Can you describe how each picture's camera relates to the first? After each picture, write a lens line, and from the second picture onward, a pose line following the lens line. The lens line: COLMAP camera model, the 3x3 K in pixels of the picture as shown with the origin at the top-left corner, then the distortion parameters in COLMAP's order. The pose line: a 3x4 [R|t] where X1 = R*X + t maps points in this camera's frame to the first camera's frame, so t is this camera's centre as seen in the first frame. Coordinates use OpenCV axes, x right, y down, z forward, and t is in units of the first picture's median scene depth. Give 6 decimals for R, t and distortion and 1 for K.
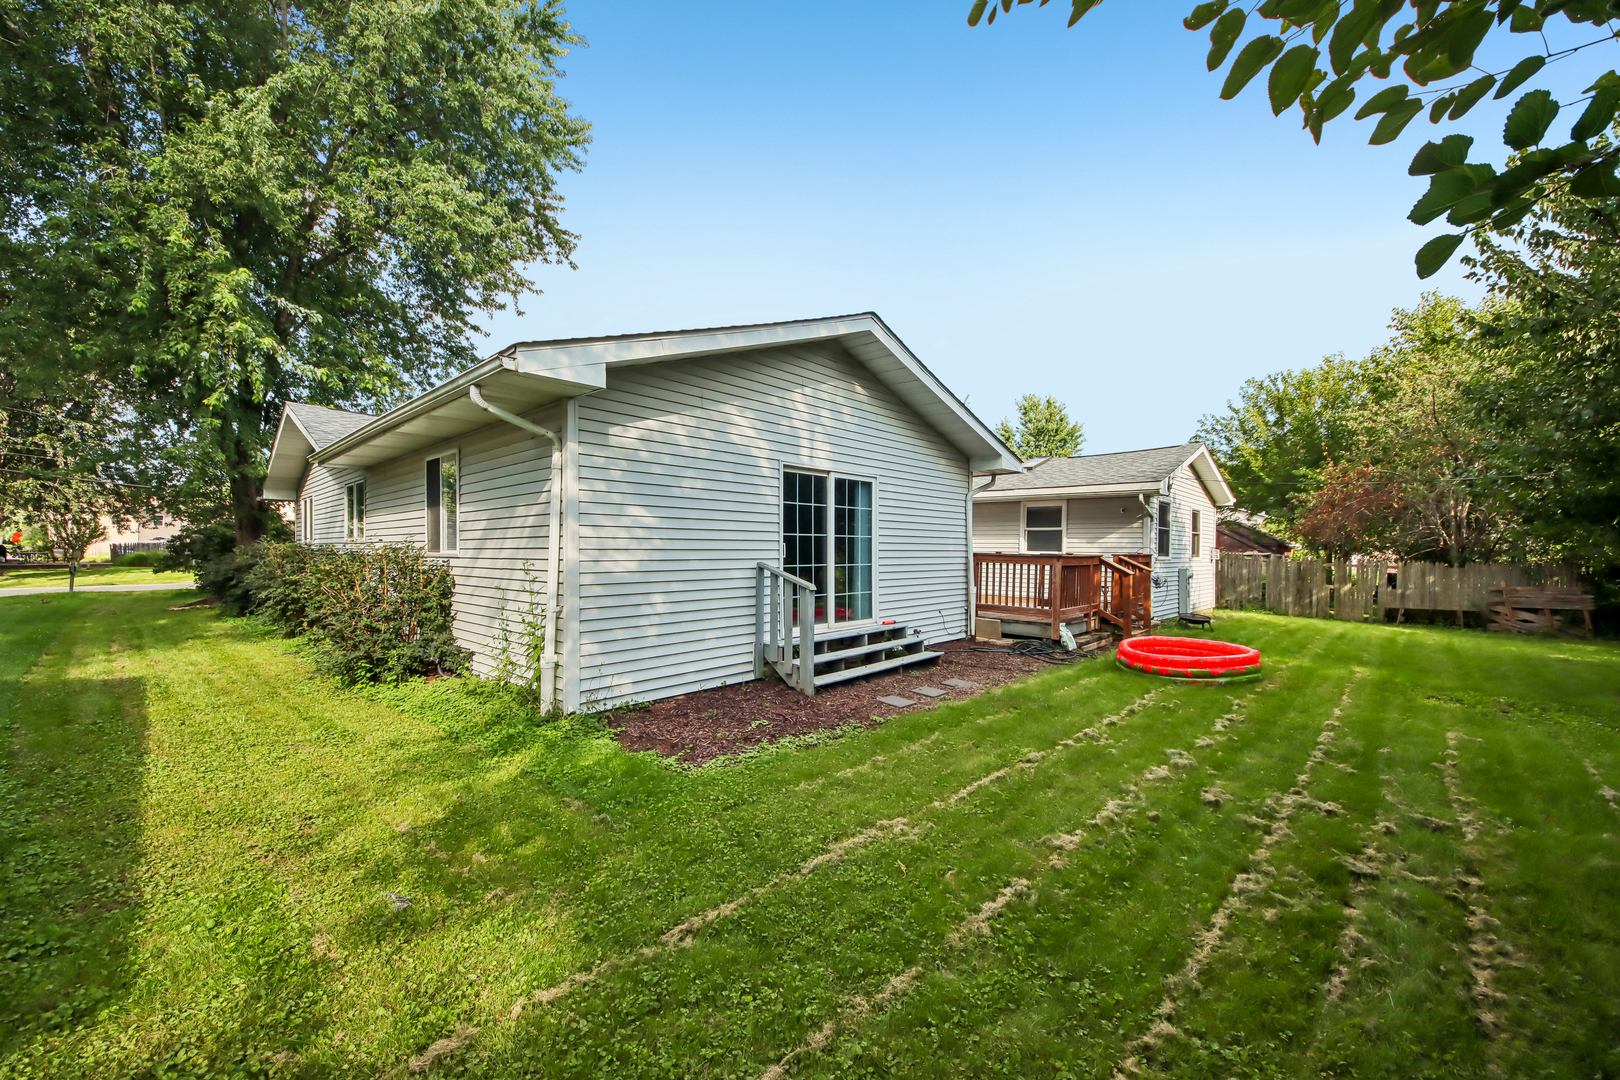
lens RADIAL K [[613.2, 0, 810.0], [0, 613.2, 551.3], [0, 0, 1]] dist [0.089987, -0.000036]
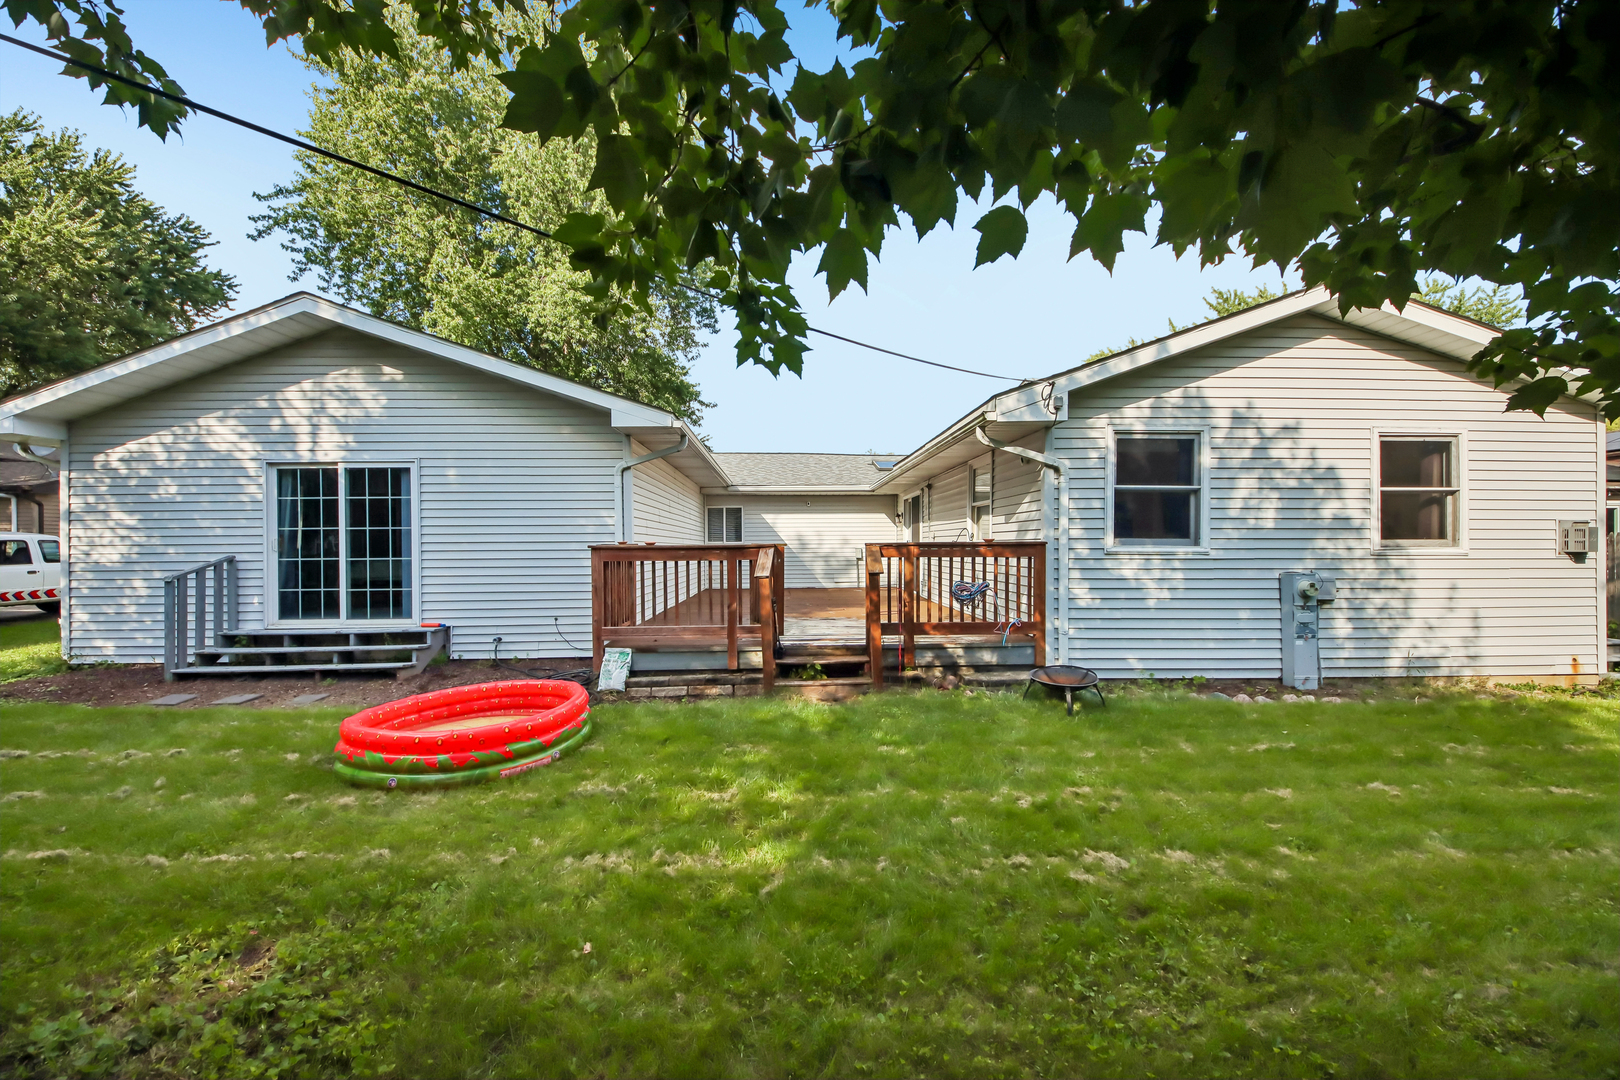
lens RADIAL K [[595.8, 0, 806.9], [0, 595.8, 546.0], [0, 0, 1]] dist [-0.001585, -0.000169]
pose [[0.703011, -0.004743, -0.711163, 1.232034], [0.008631, 0.999961, 0.001863, 0.006611], [0.711126, -0.007448, 0.703025, 0.870291]]
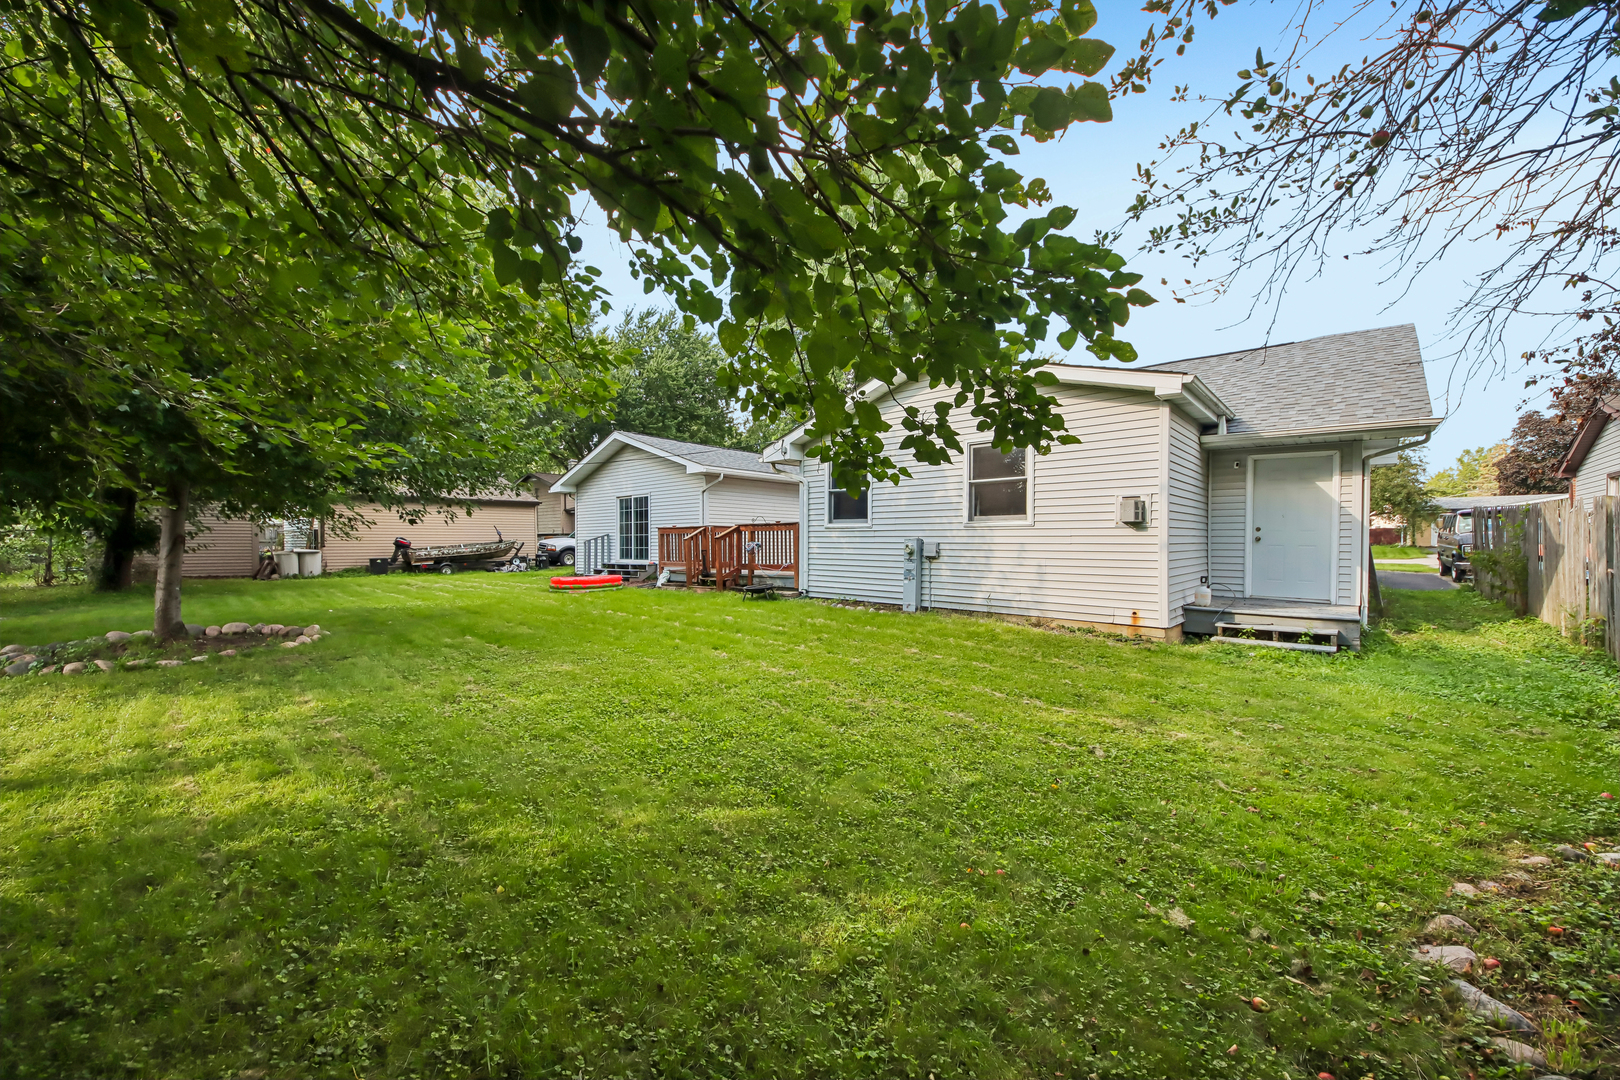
lens RADIAL K [[595.8, 0, 806.9], [0, 595.8, 546.0], [0, 0, 1]] dist [-0.001585, -0.000169]
pose [[0.015374, 0.006025, -0.999864, 2.341813], [0.006708, 0.999959, 0.006129, 0.054872], [0.999859, -0.006801, 0.015333, 1.643098]]
